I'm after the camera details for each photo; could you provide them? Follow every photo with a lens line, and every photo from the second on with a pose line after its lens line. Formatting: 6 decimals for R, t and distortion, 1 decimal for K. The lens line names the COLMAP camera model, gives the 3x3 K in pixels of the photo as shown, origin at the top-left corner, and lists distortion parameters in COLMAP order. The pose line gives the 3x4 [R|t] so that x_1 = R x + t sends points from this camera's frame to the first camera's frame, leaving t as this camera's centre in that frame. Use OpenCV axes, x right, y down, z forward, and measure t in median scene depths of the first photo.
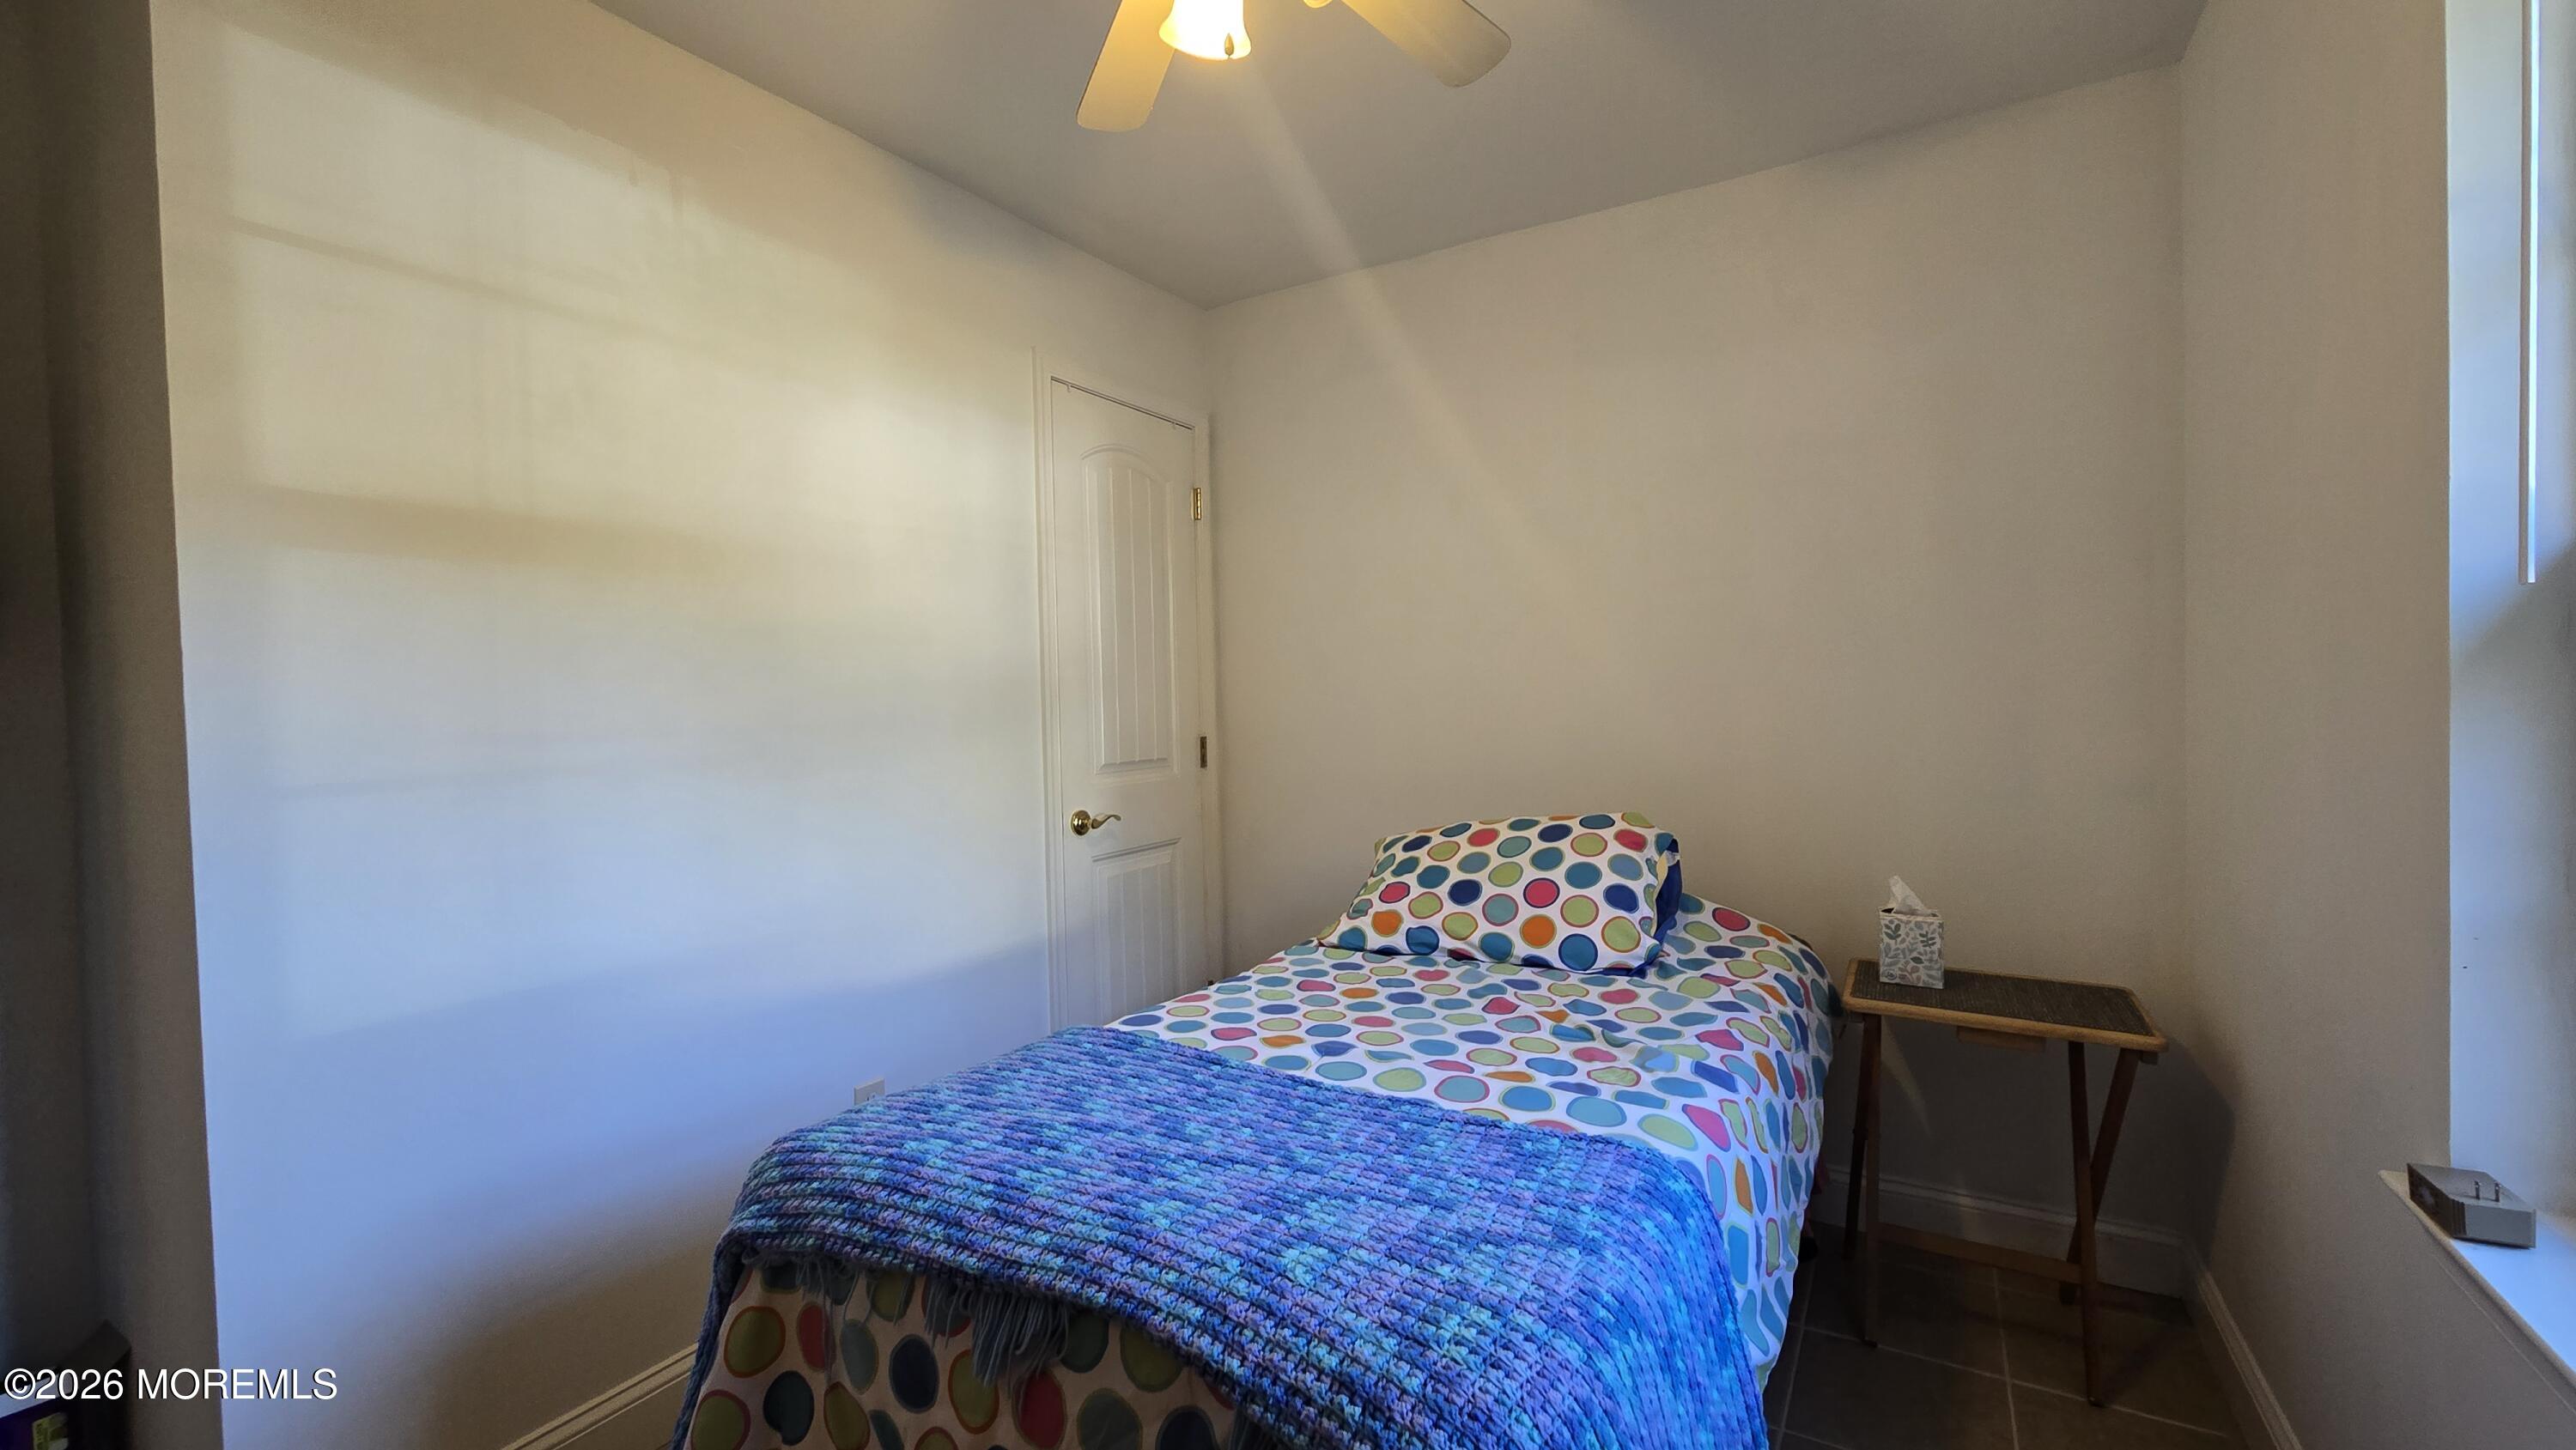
lens RADIAL K [[1085.3, 0, 1349.3], [0, 1085.3, 714.3], [0, 0, 1]] dist [-0.001480, -0.000094]
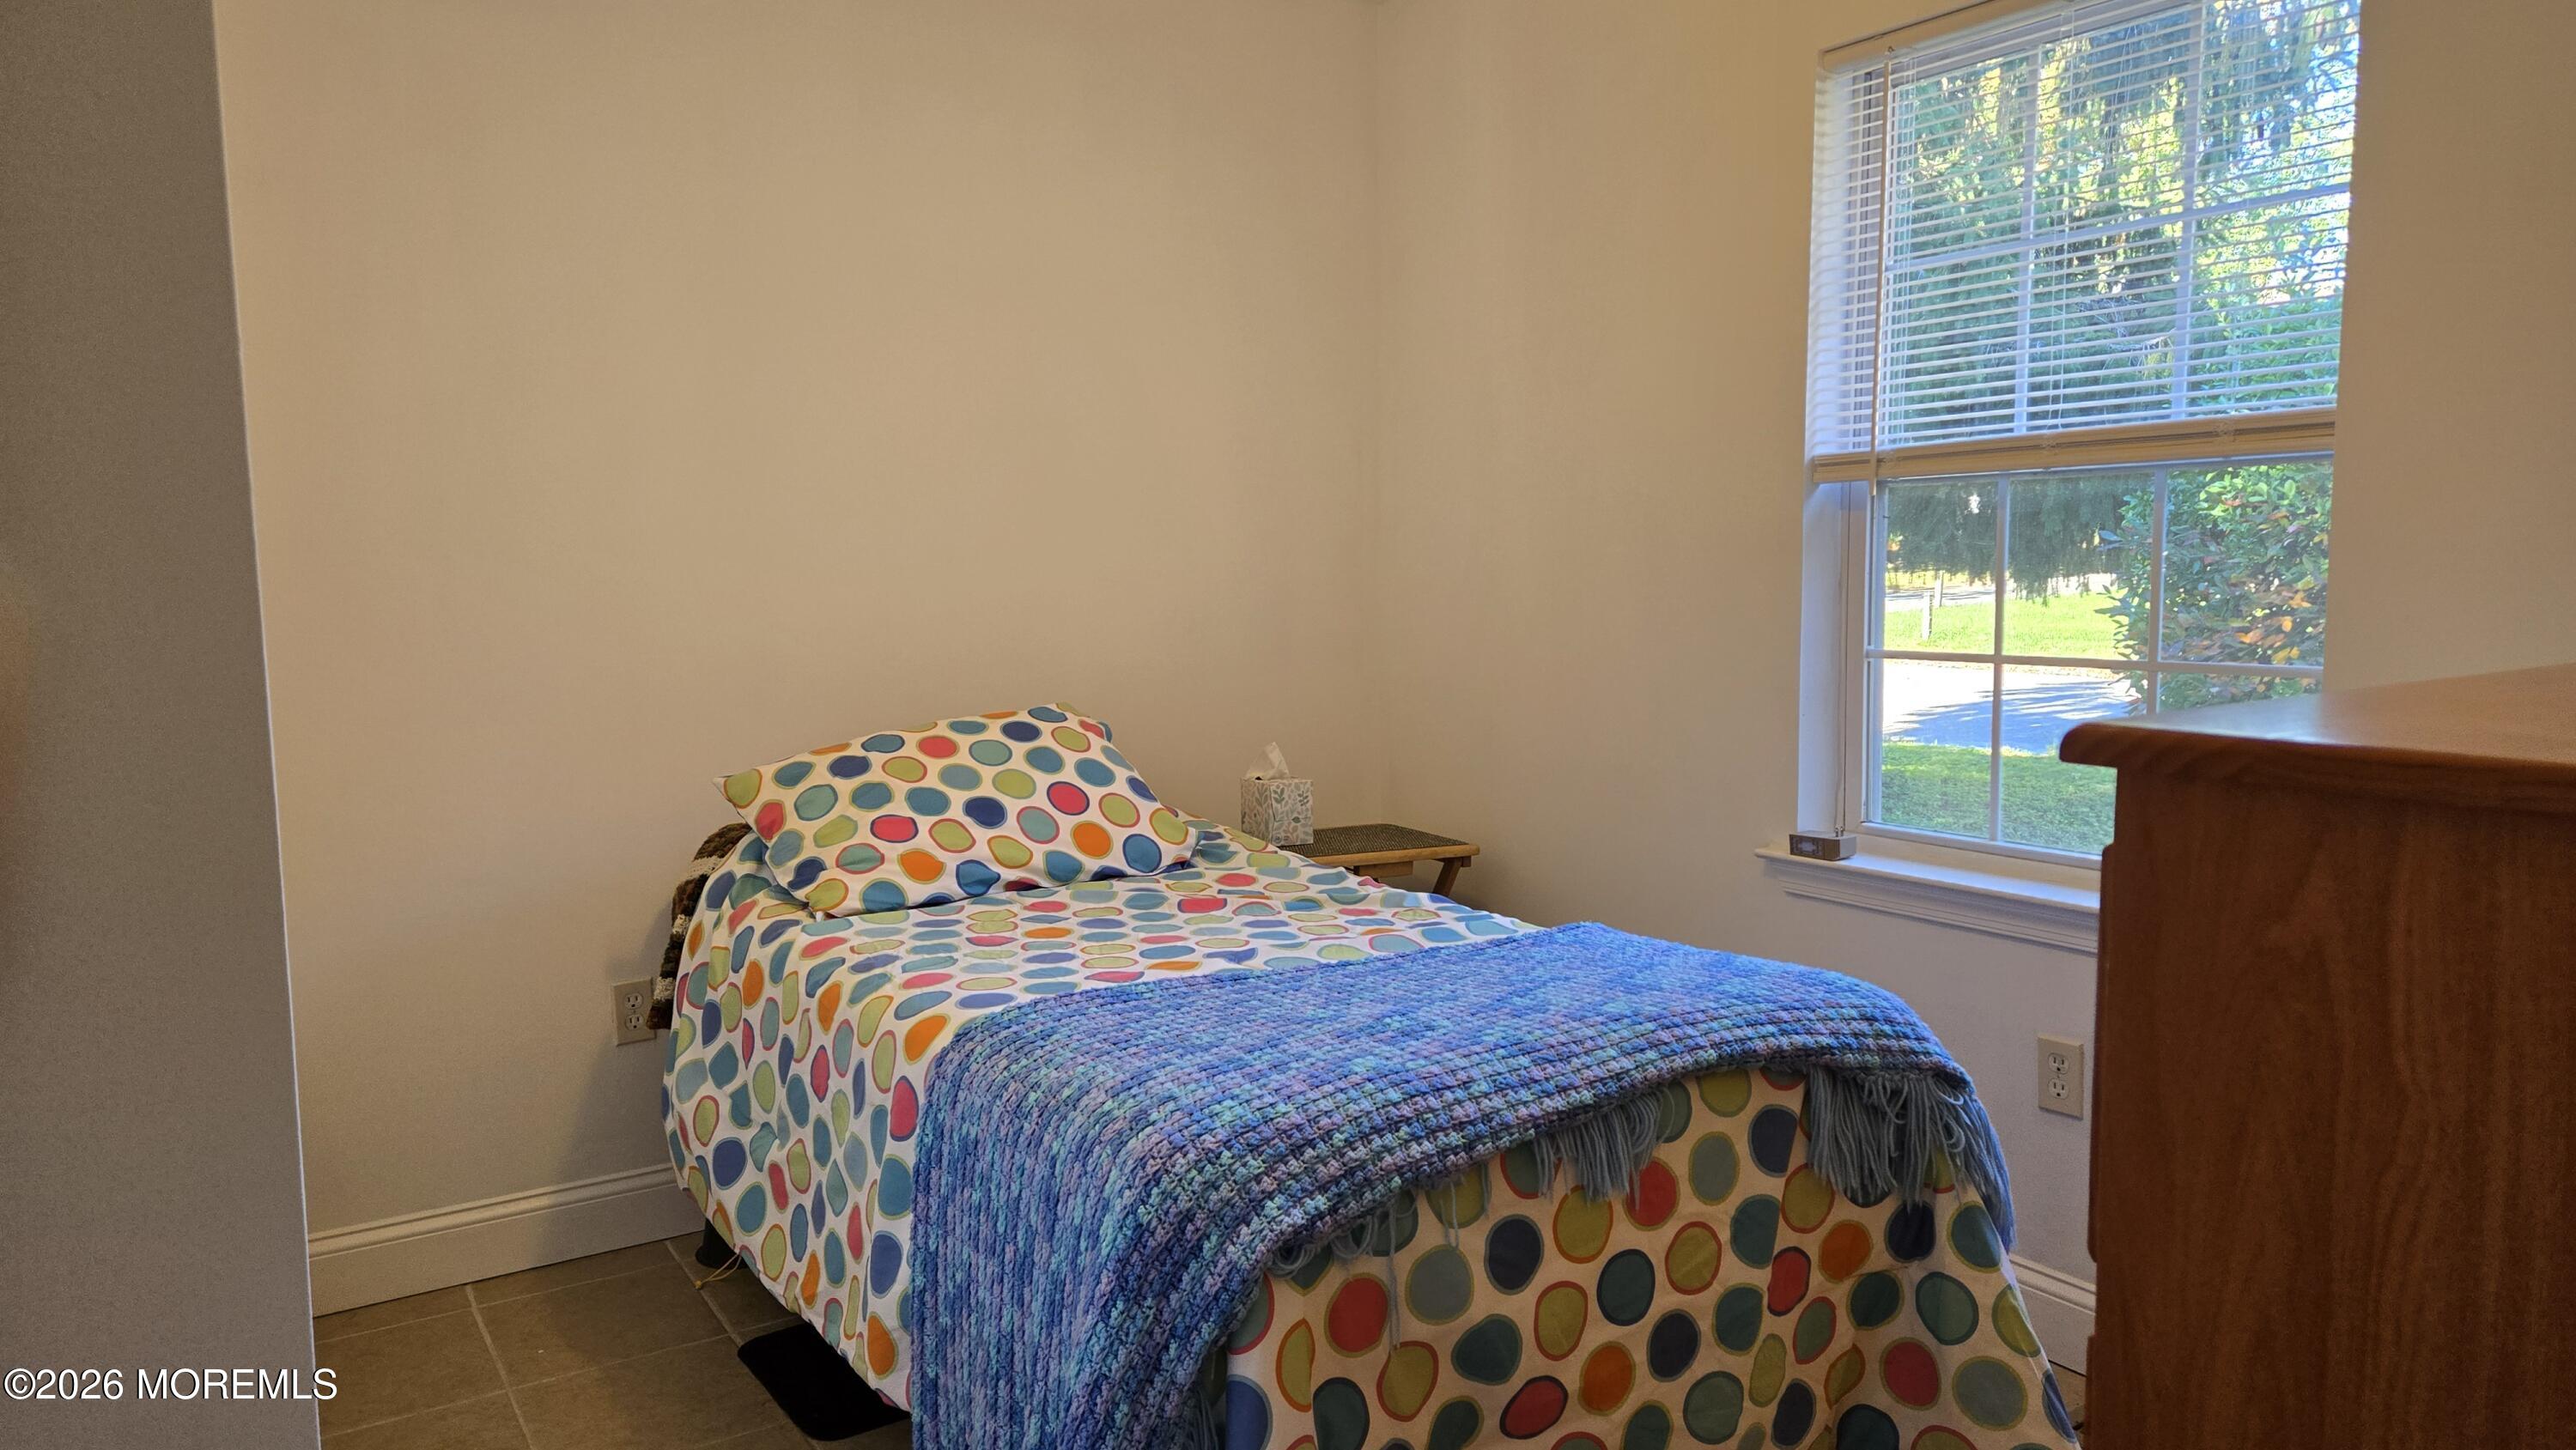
lens RADIAL K [[1654.3, 0, 1288.0], [0, 1654.3, 725.0], [0, 0, 1]] dist [-0.036856, -0.000314]
pose [[0.460018, -0.070337, 0.885119, -1.545520], [0.024230, 0.997481, 0.066673, 0.048947], [-0.887579, -0.009225, 0.460564, 0.470089]]
